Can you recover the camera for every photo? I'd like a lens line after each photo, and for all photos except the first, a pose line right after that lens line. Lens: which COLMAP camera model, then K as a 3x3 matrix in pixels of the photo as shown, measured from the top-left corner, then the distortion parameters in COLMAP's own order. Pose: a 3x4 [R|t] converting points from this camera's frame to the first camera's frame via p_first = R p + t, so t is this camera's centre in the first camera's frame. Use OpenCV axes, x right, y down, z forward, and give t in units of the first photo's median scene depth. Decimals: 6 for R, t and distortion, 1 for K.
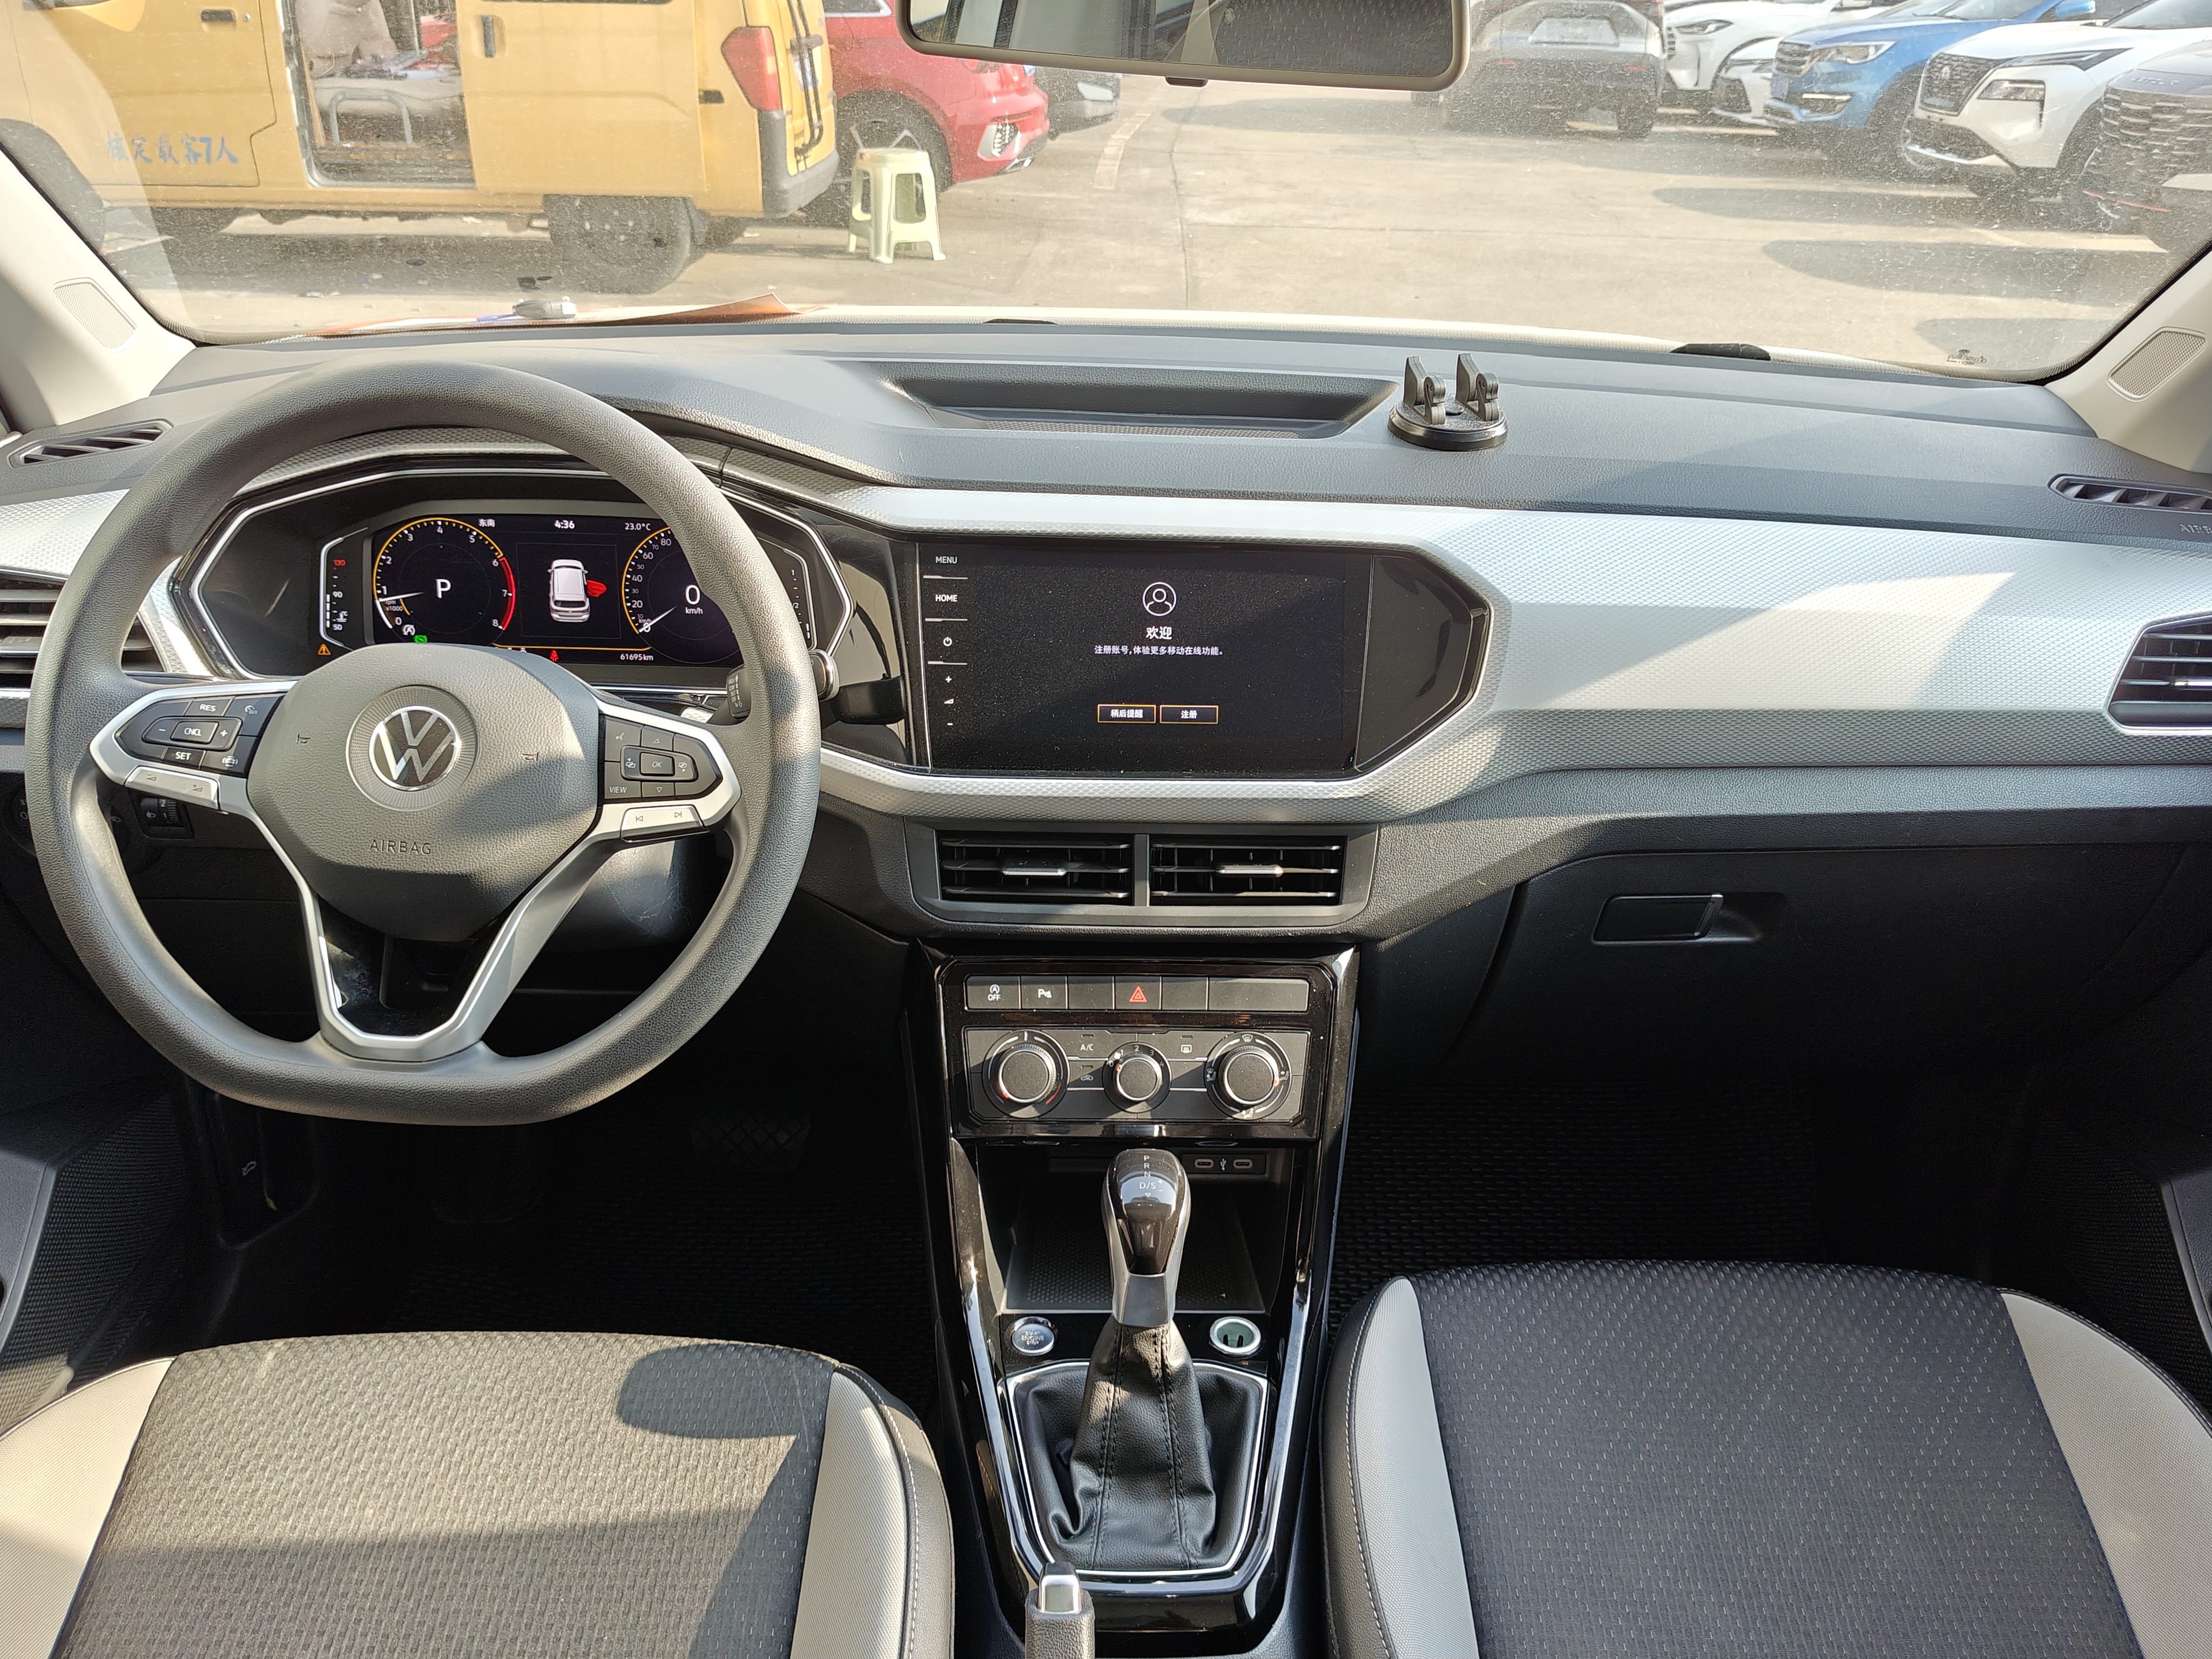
lens RADIAL K [[1750.5, 0, 1106.0], [0, 1750.5, 829.5], [0, 0, 1]] dist [0.011034, -0.068246]
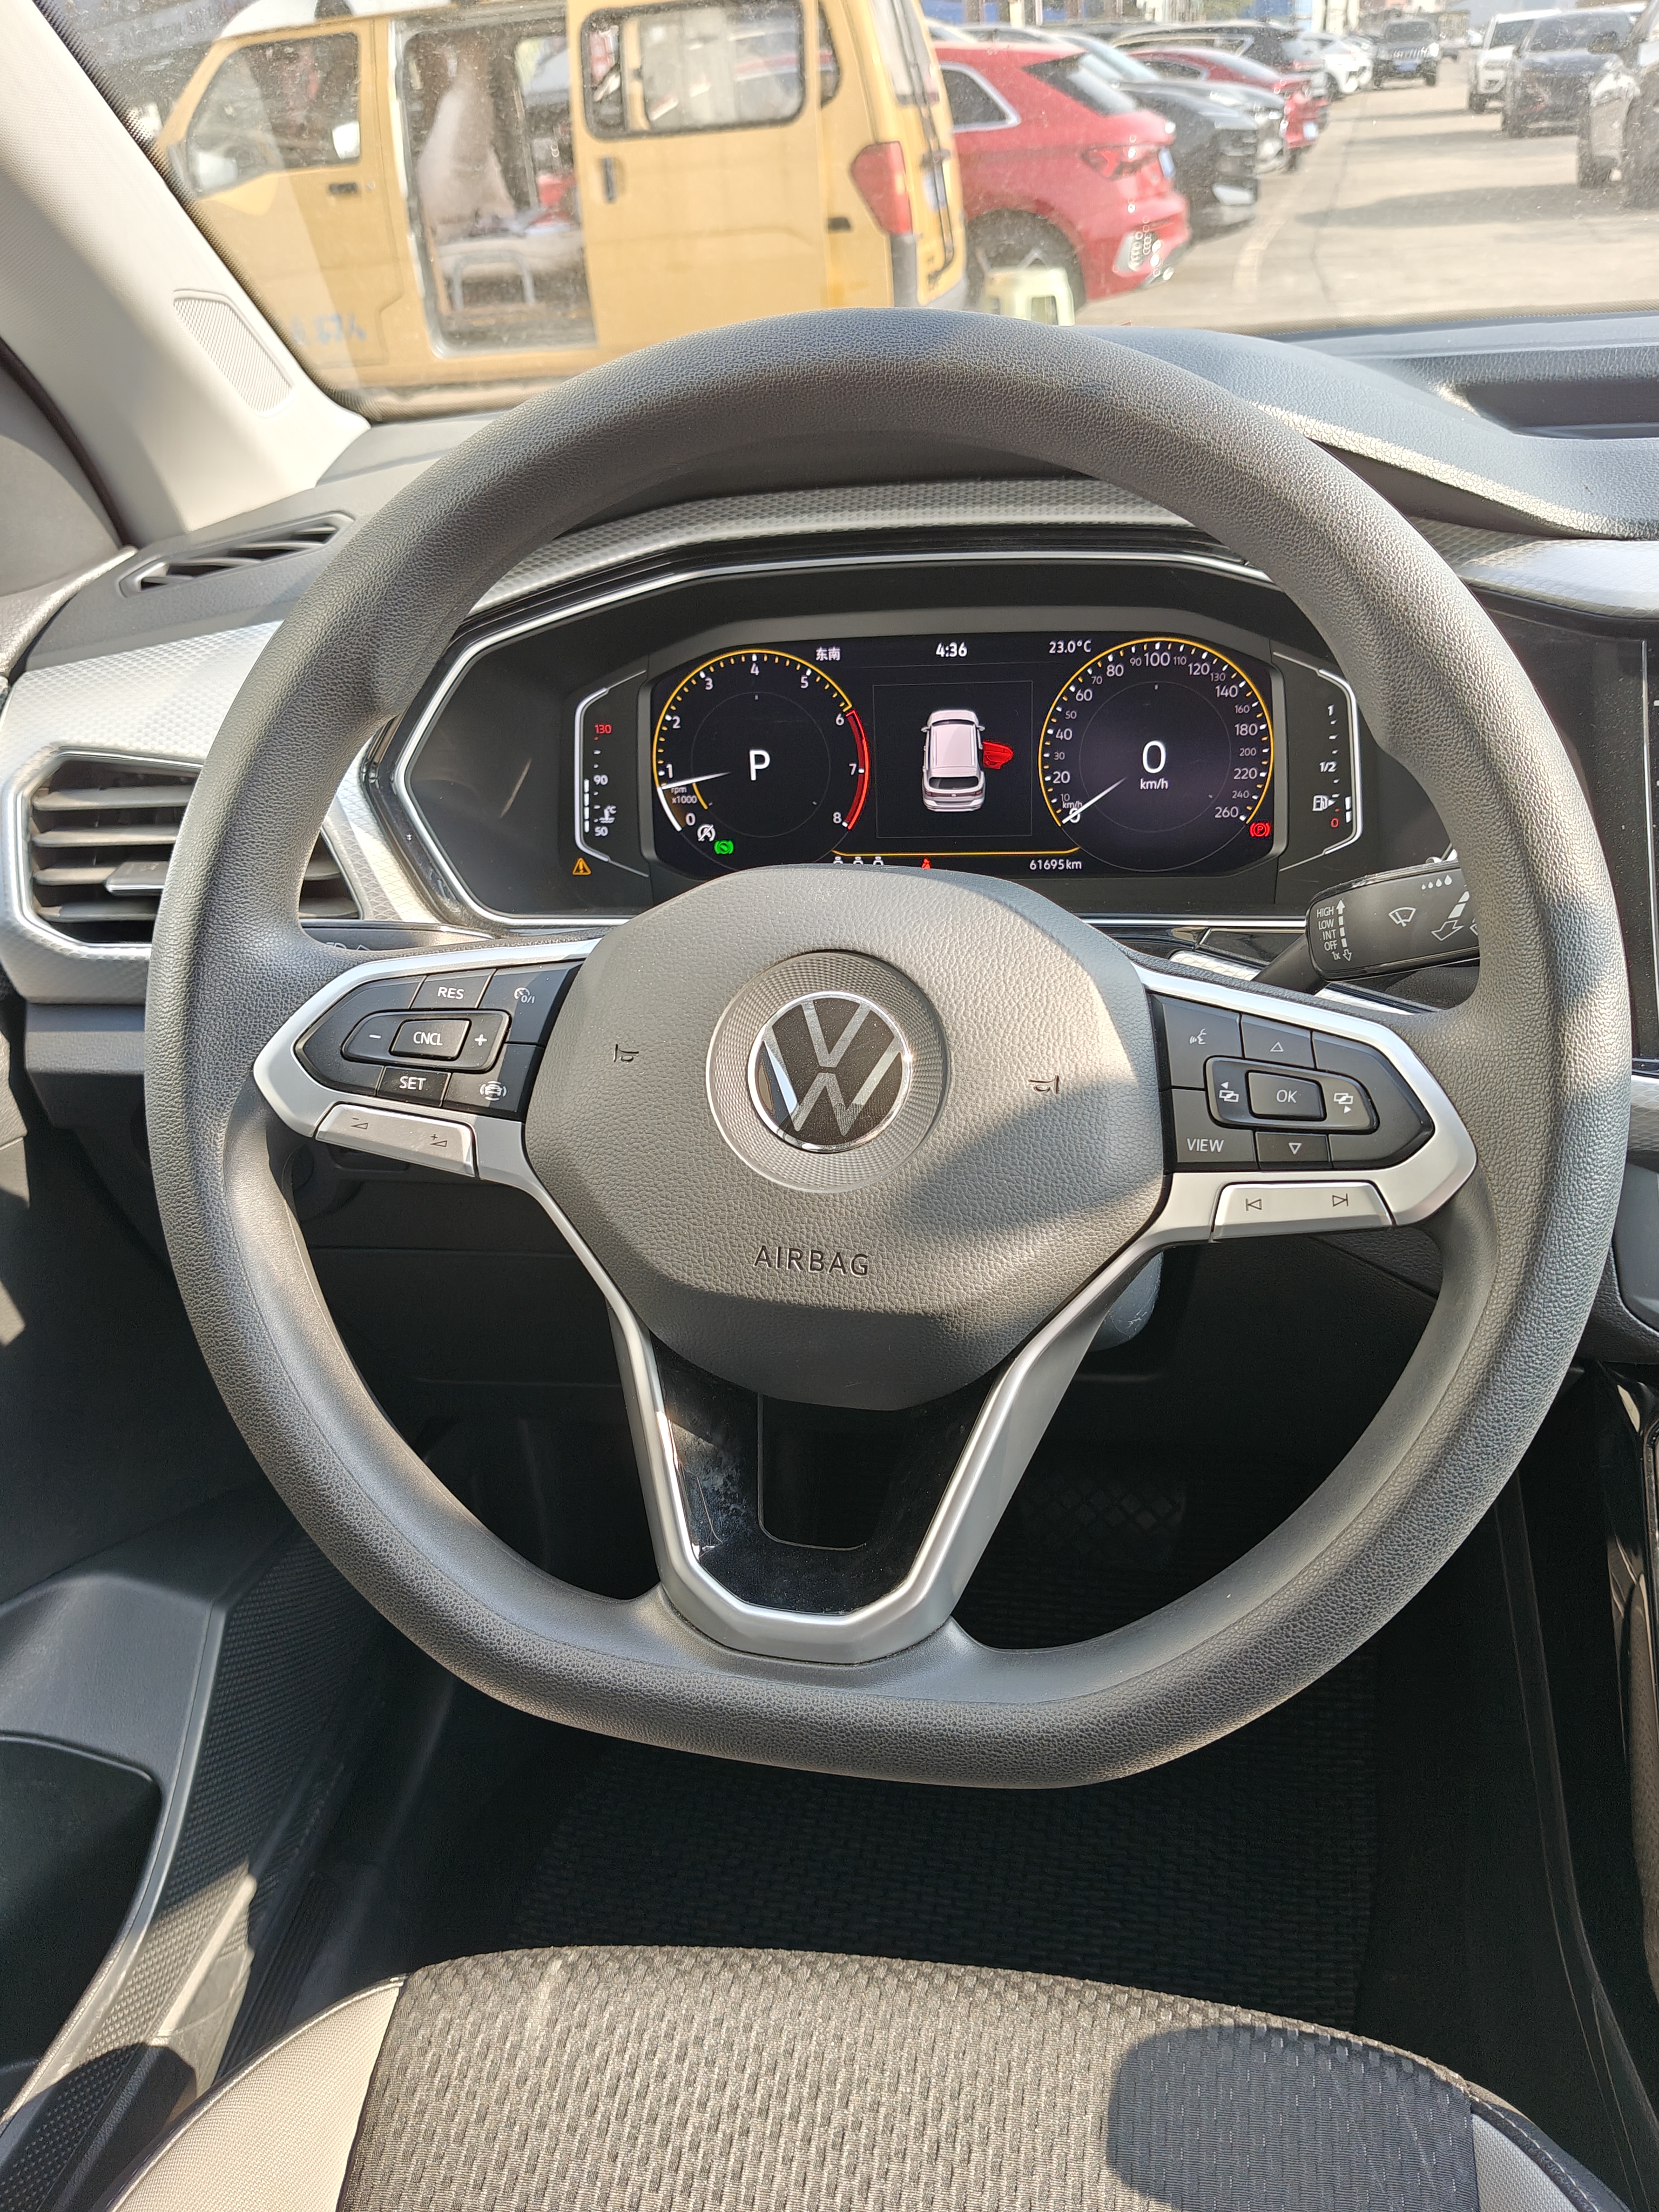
lens RADIAL K [[1778.1, 0, 838.2], [0, 1778.1, 1133.7], [0, 0, 1]] dist [0.180965, -0.499551]
pose [[0.976869, 0.004485, -0.213792, -0.227678], [0.010977, 0.997410, 0.071081, -0.053983], [0.213557, -0.071784, 0.974290, 0.392038]]
